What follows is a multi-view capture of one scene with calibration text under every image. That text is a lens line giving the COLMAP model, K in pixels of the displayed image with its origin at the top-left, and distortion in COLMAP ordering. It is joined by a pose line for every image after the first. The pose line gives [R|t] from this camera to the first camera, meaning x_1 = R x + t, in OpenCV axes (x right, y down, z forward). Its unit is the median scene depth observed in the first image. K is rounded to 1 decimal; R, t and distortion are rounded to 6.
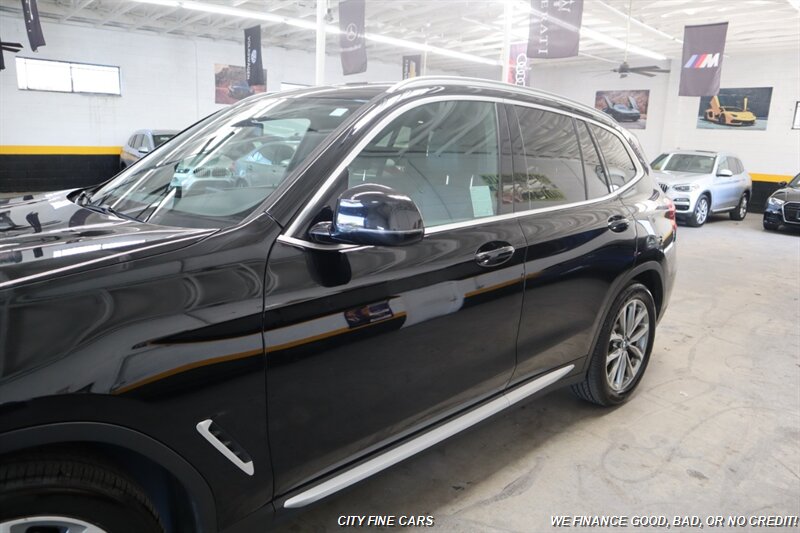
lens RADIAL K [[551.0, 0, 396.7], [0, 551.0, 267.2], [0, 0, 1]] dist [-0.118347, 0.065985]
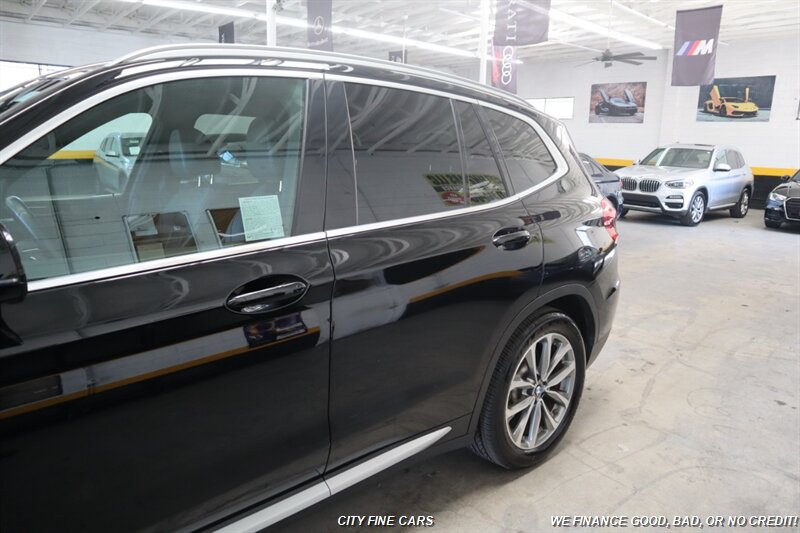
lens RADIAL K [[551.0, 0, 397.1], [0, 551.0, 266.2], [0, 0, 1]] dist [-0.118347, 0.065985]
pose [[0.999756, -0.012026, -0.018510, 0.124916], [0.012018, 0.999928, -0.000538, -0.020294], [0.018515, 0.000316, 0.999829, 0.111601]]
